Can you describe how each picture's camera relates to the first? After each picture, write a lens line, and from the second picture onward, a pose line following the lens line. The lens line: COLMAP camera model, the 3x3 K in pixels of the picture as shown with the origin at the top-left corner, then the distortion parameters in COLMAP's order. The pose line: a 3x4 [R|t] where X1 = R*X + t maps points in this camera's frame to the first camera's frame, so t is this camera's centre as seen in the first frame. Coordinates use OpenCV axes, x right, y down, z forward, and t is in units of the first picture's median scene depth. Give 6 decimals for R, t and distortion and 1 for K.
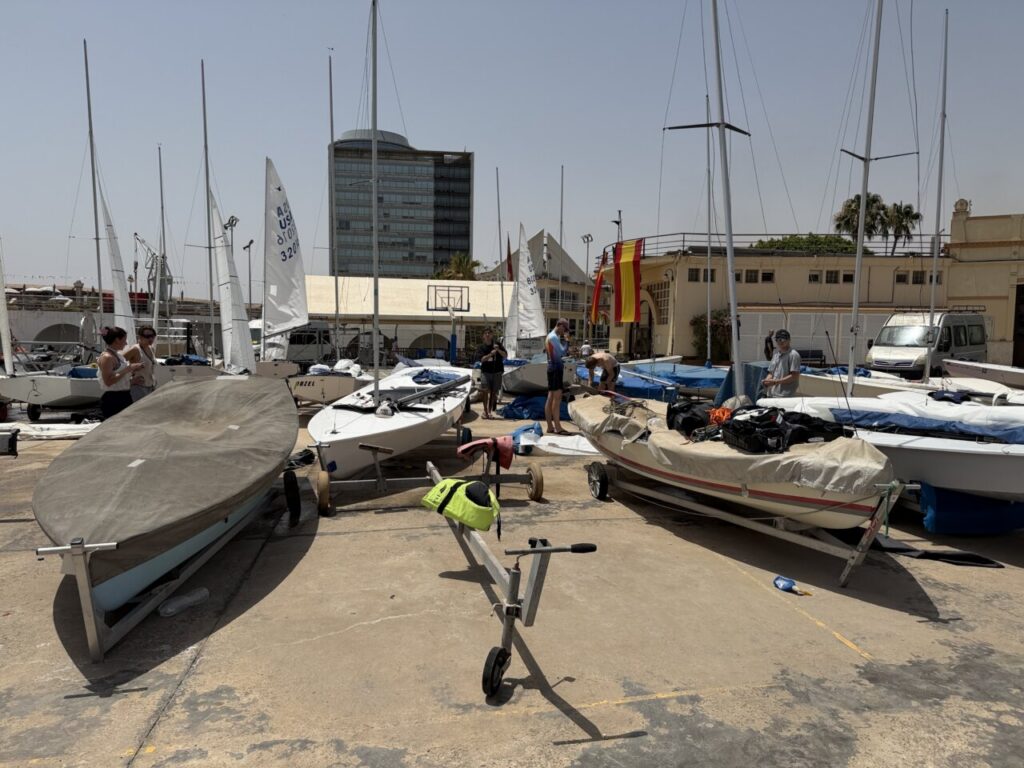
lens RADIAL K [[719.4, 0, 511.3], [0, 719.4, 382.0], [0, 0, 1]] dist [-0.000001, -0.000046]
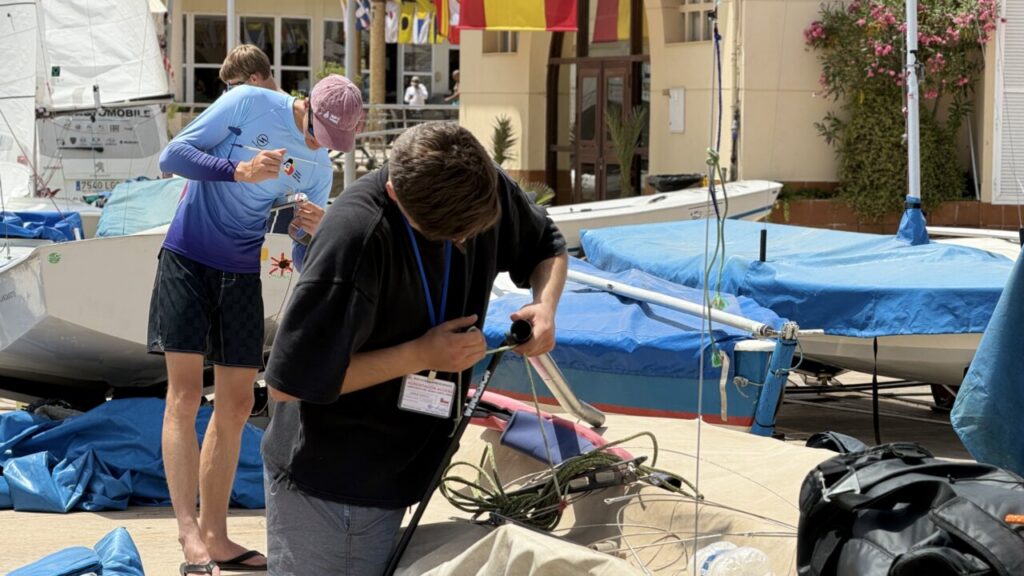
lens RADIAL K [[2976.0, 0, 511.9], [0, 2976.0, 287.9], [0, 0, 1]] dist [0.200802, 0.000000]
pose [[0.987994, -0.013531, 0.153896, 0.010714], [0.013131, 0.999907, 0.003613, -0.008855], [-0.153930, -0.001548, 0.988081, 0.102120]]
